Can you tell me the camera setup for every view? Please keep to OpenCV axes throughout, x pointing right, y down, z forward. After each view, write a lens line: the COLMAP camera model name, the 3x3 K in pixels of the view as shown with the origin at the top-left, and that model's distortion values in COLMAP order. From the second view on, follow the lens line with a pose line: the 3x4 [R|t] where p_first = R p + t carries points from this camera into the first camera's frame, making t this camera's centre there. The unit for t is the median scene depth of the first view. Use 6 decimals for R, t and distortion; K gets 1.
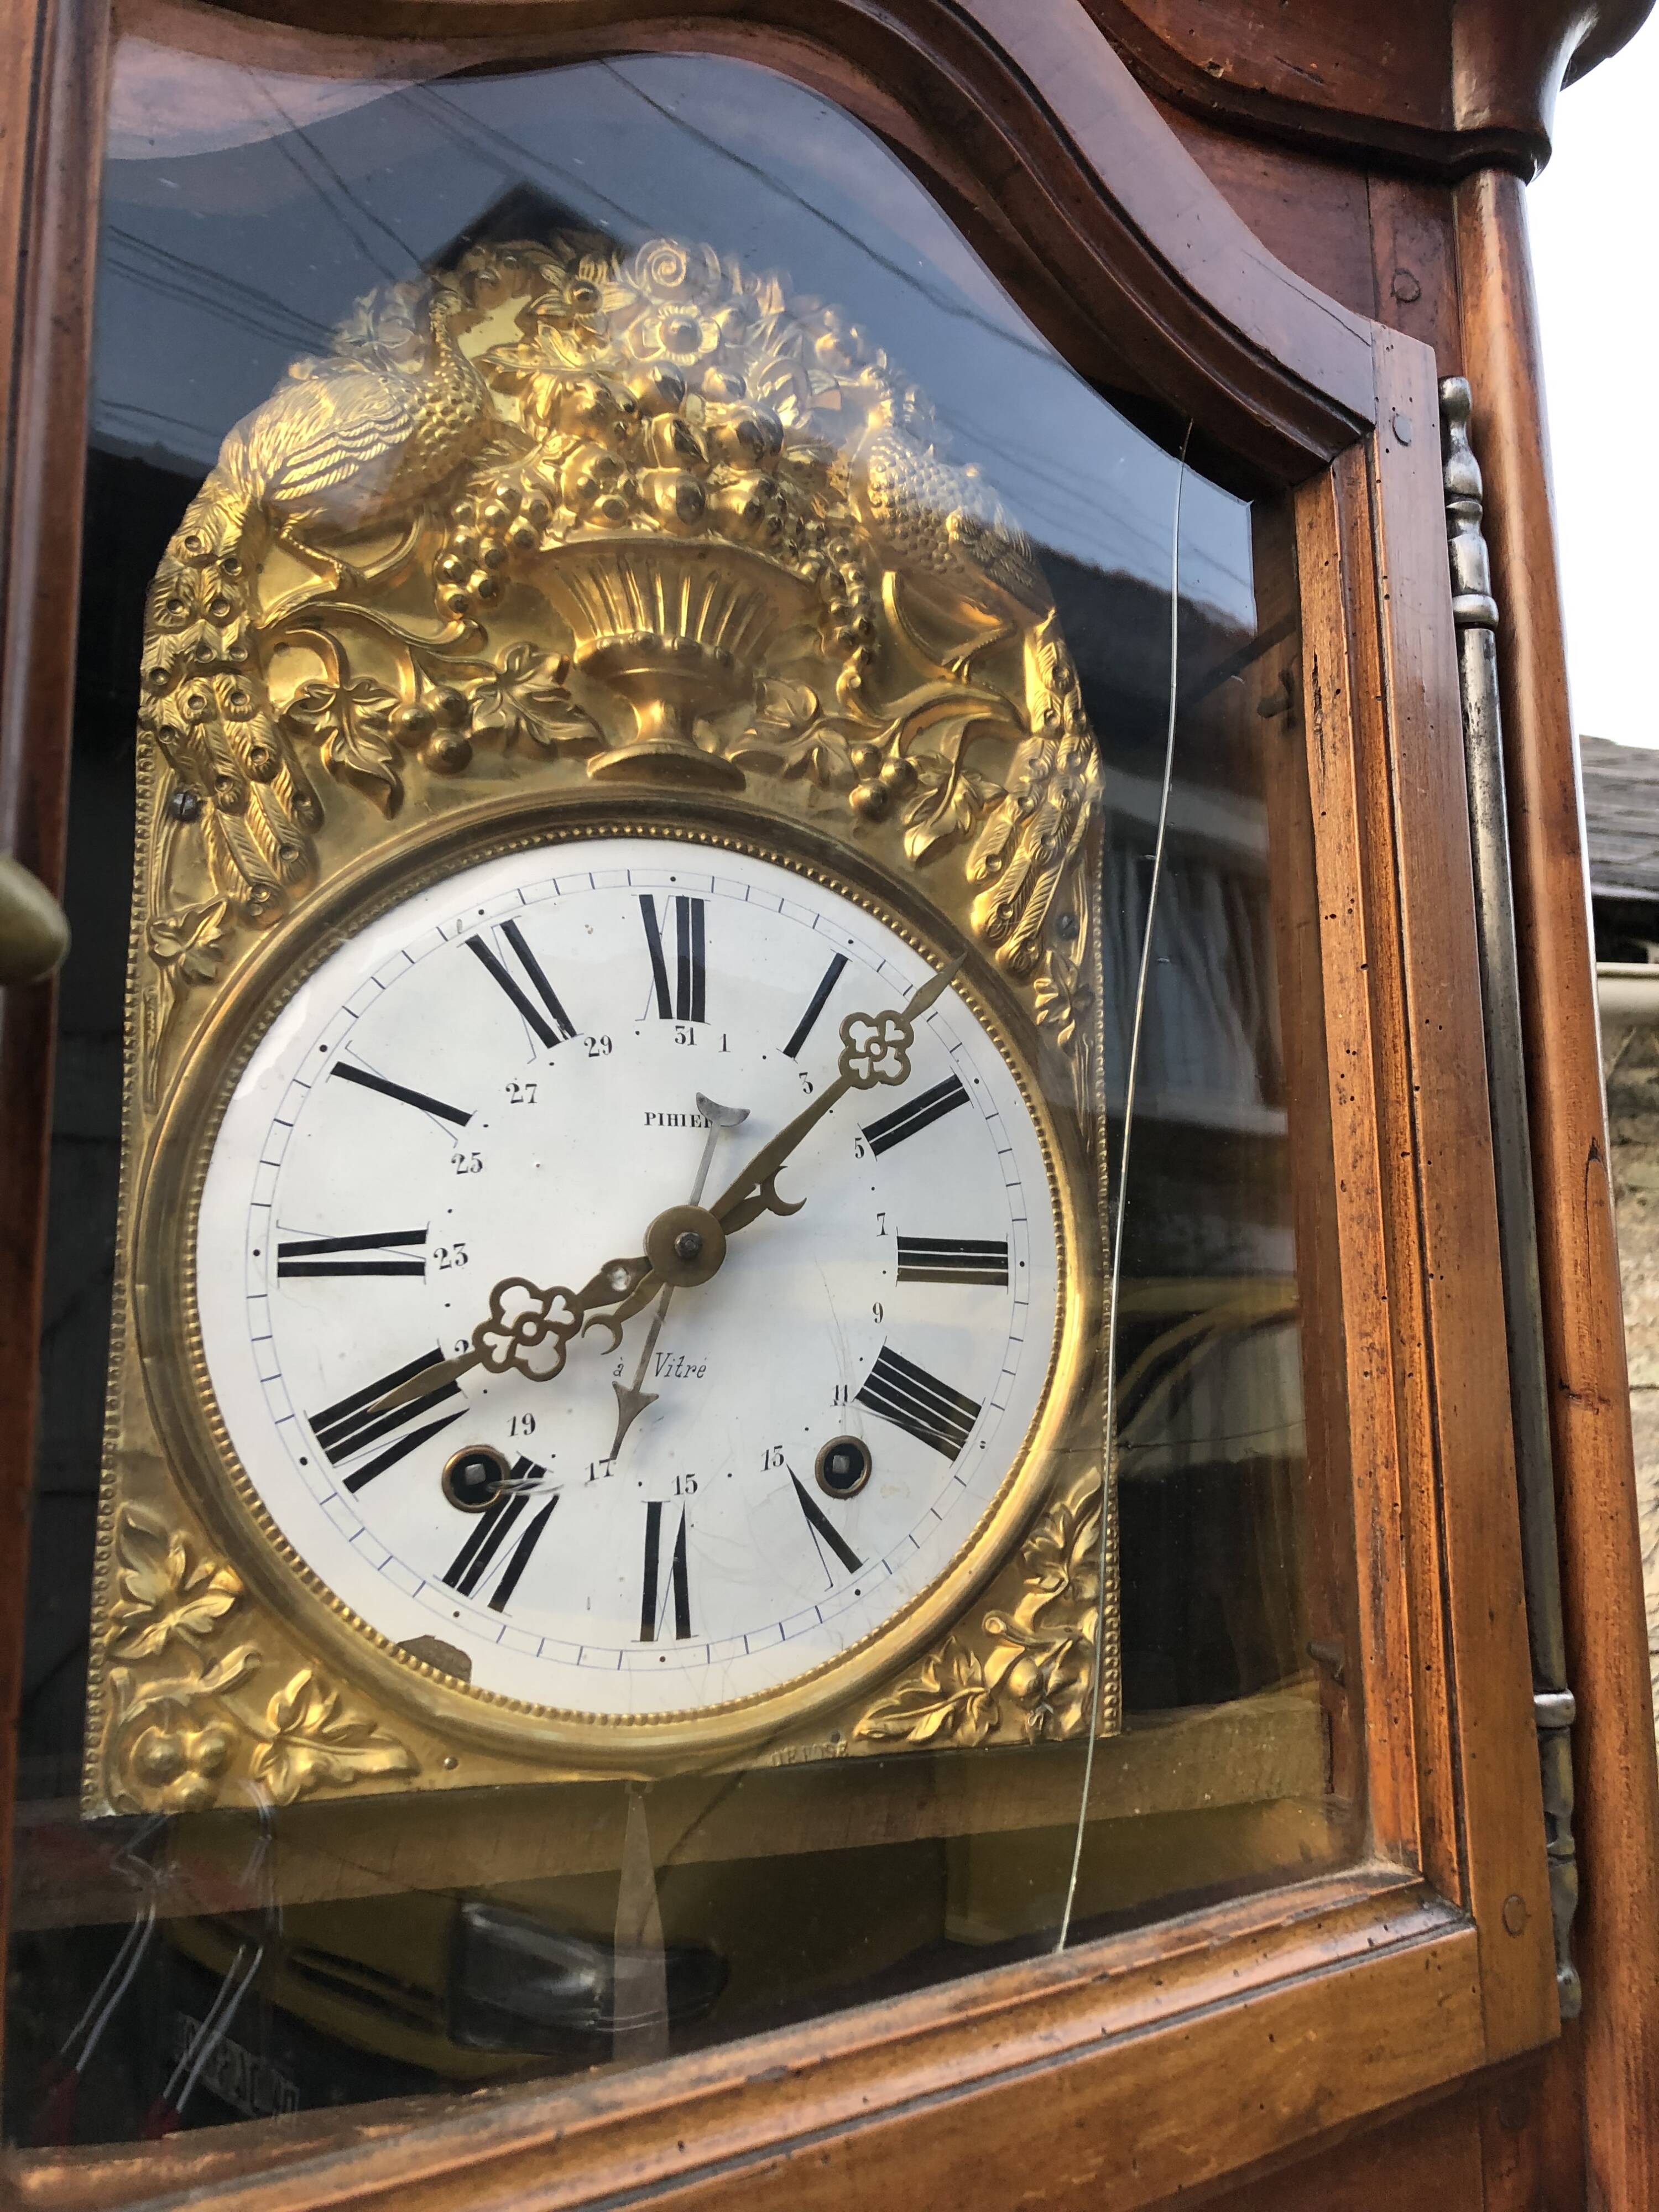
lens RADIAL K [[1818.7, 0, 870.2], [0, 1818.7, 1090.5], [0, 0, 1]] dist [0.032245, -0.029355]
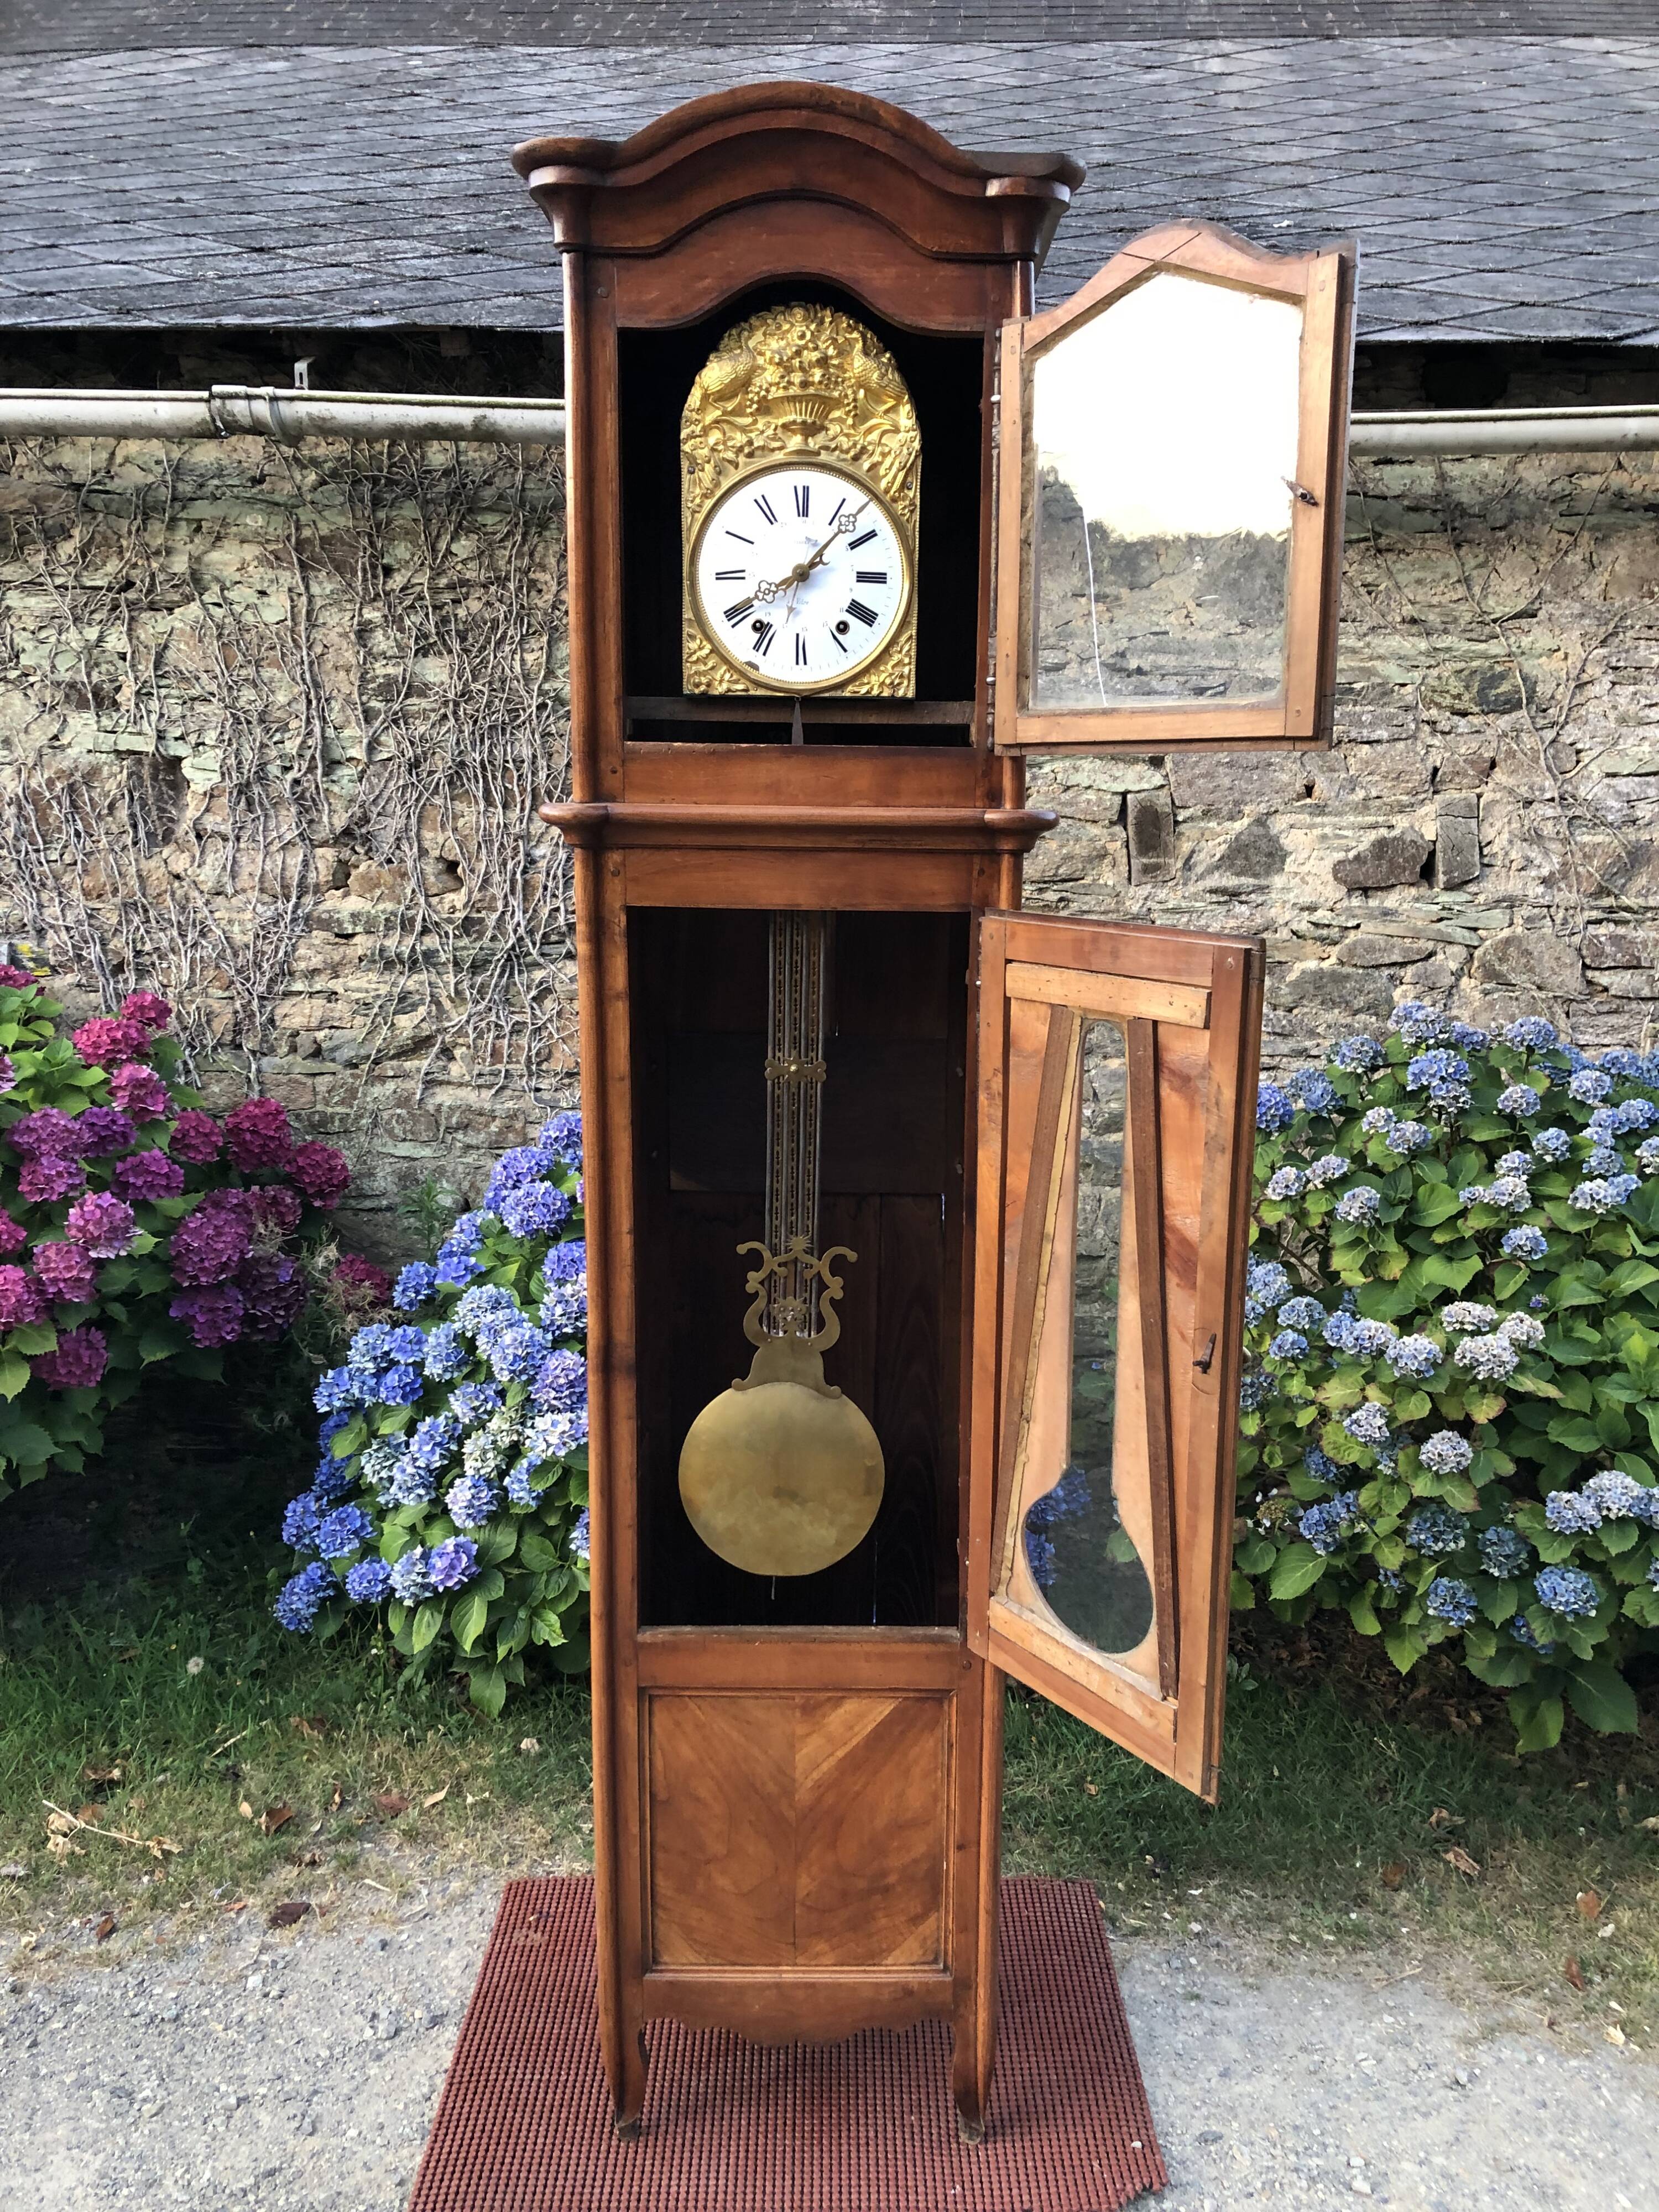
lens RADIAL K [[1818.7, 0, 860.3], [0, 1818.7, 1117.6], [0, 0, 1]] dist [0.032245, -0.029355]
pose [[0.951142, 0.072246, -0.300184, 1.394890], [0.026446, 0.949603, 0.312337, -0.035430], [0.307621, -0.305016, 0.901296, -3.201877]]
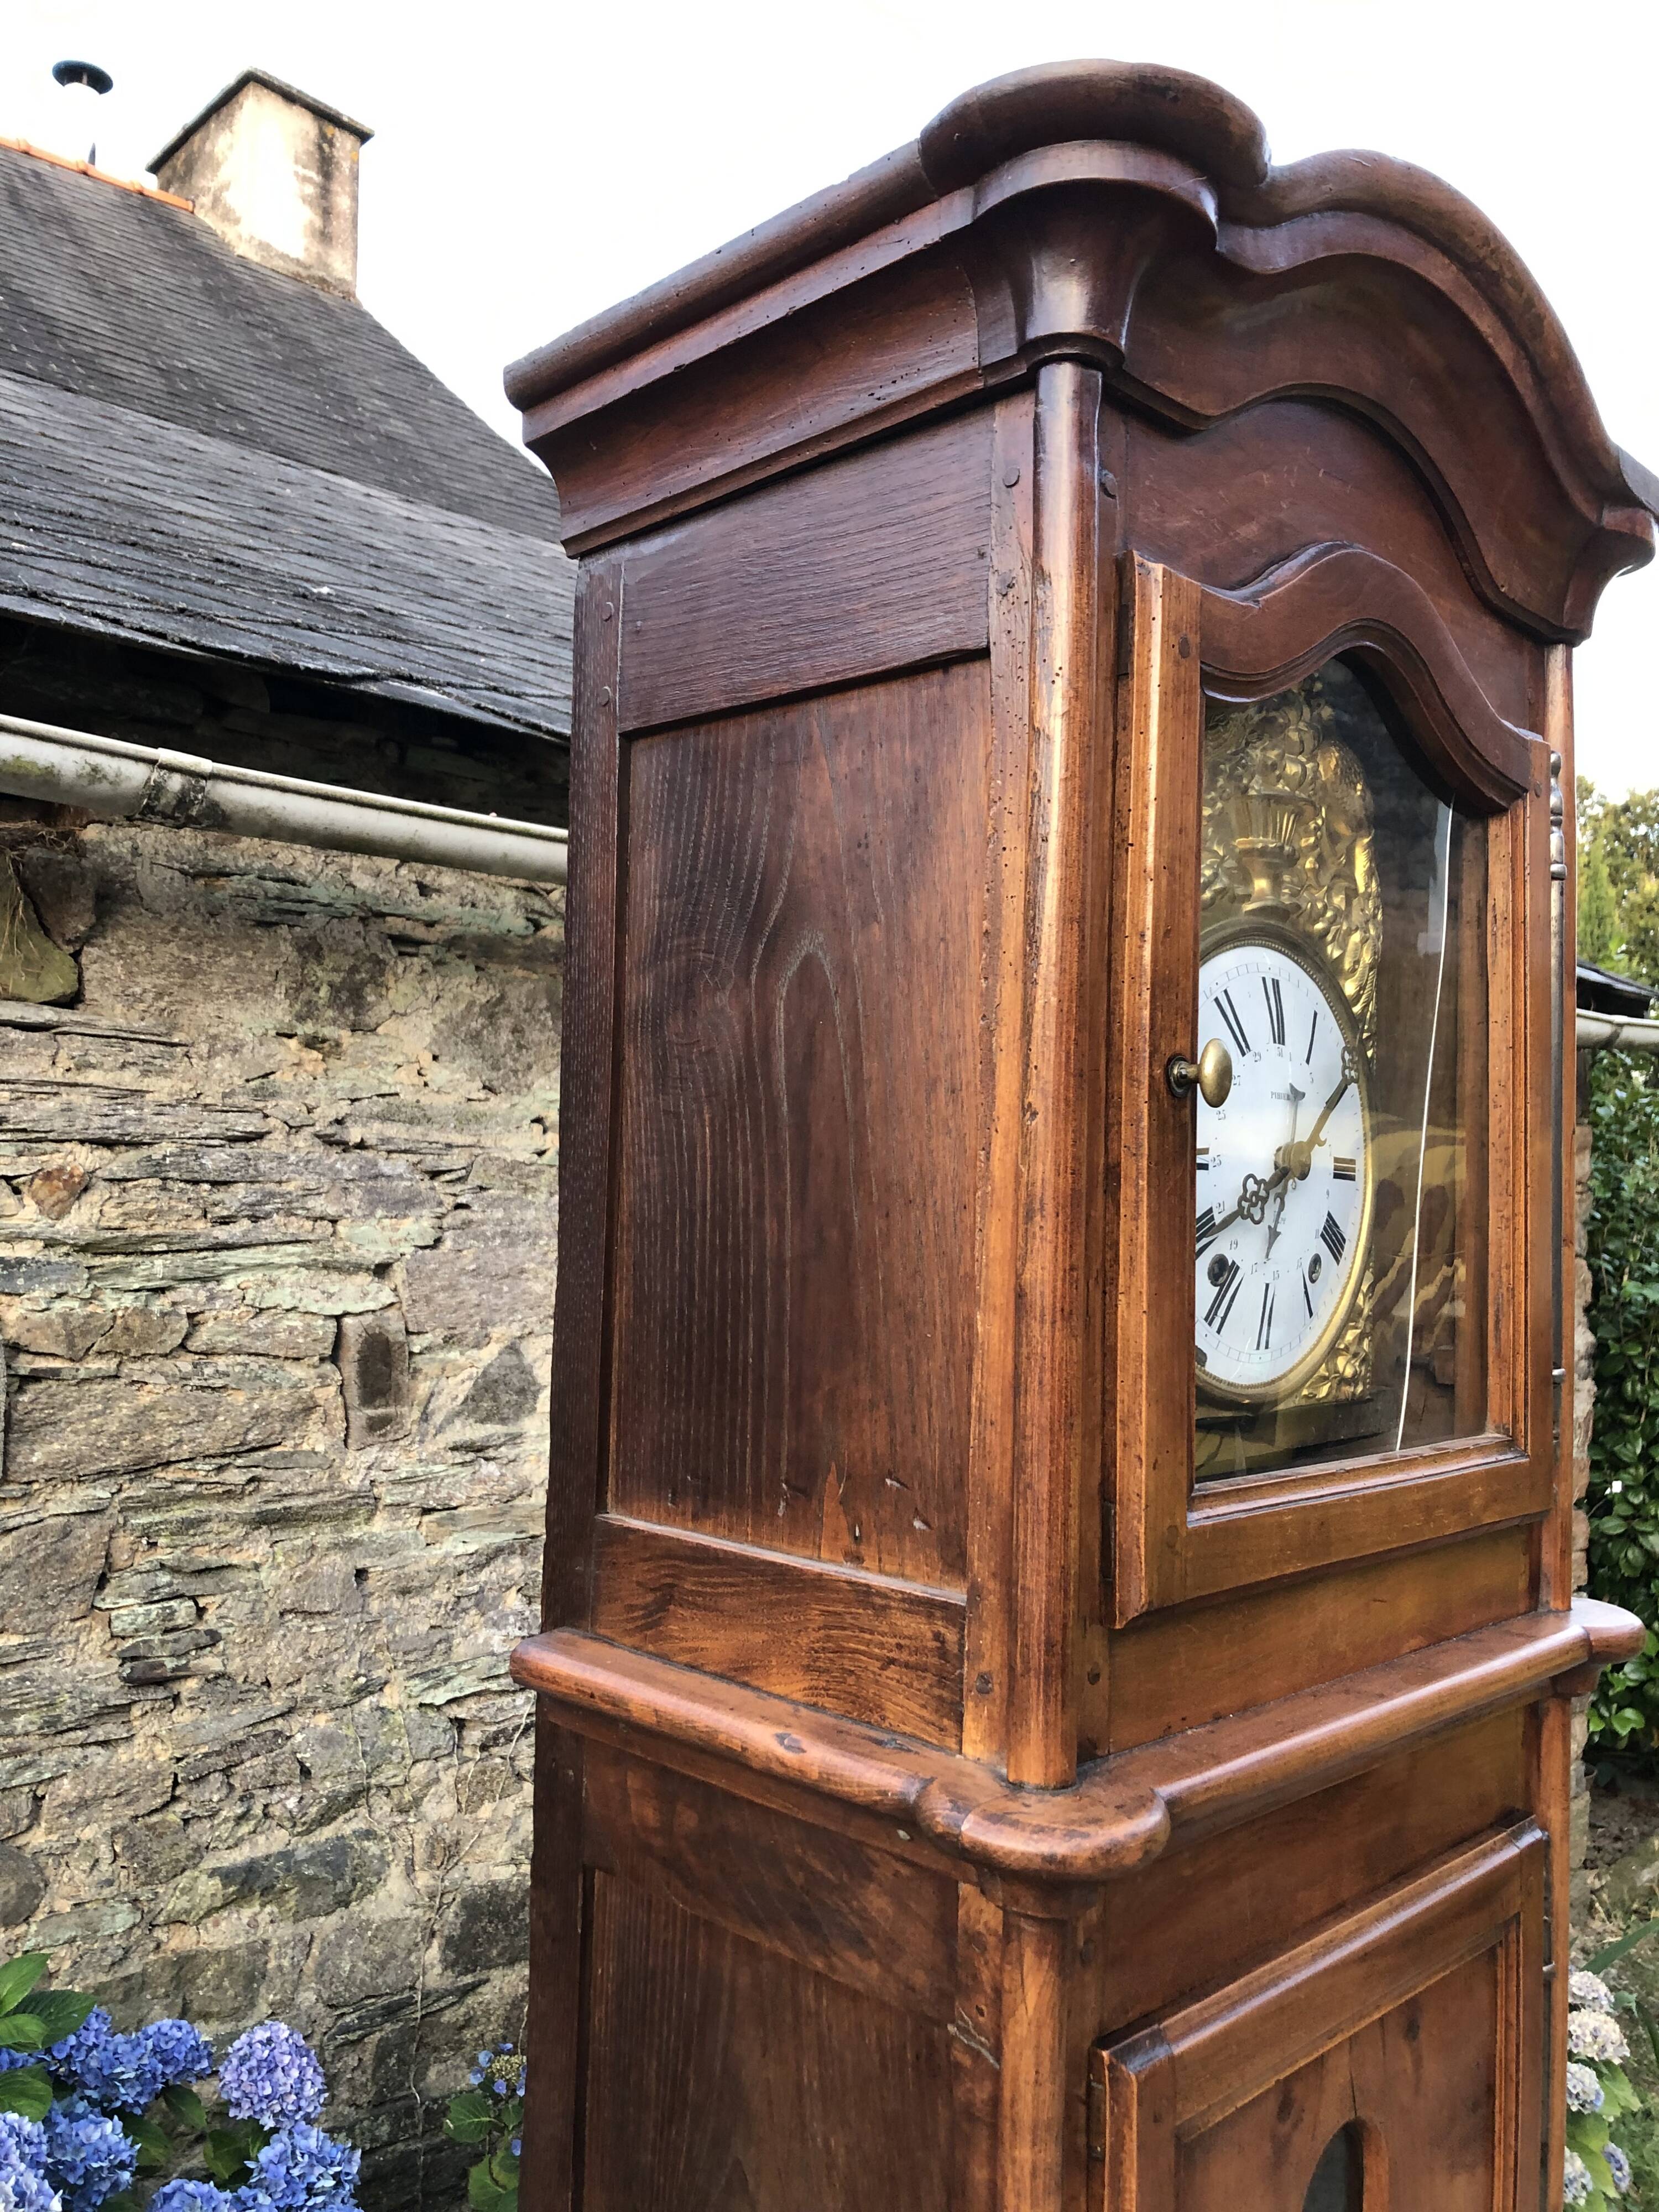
lens RADIAL K [[1818.7, 0, 844.6], [0, 1818.7, 1097.2], [0, 0, 1]] dist [0.032245, -0.029355]
pose [[0.879229, 0.055609, 0.473143, -1.449013], [-0.102520, 0.991981, 0.073921, -0.079260], [-0.465238, -0.113500, 0.877879, -0.521649]]
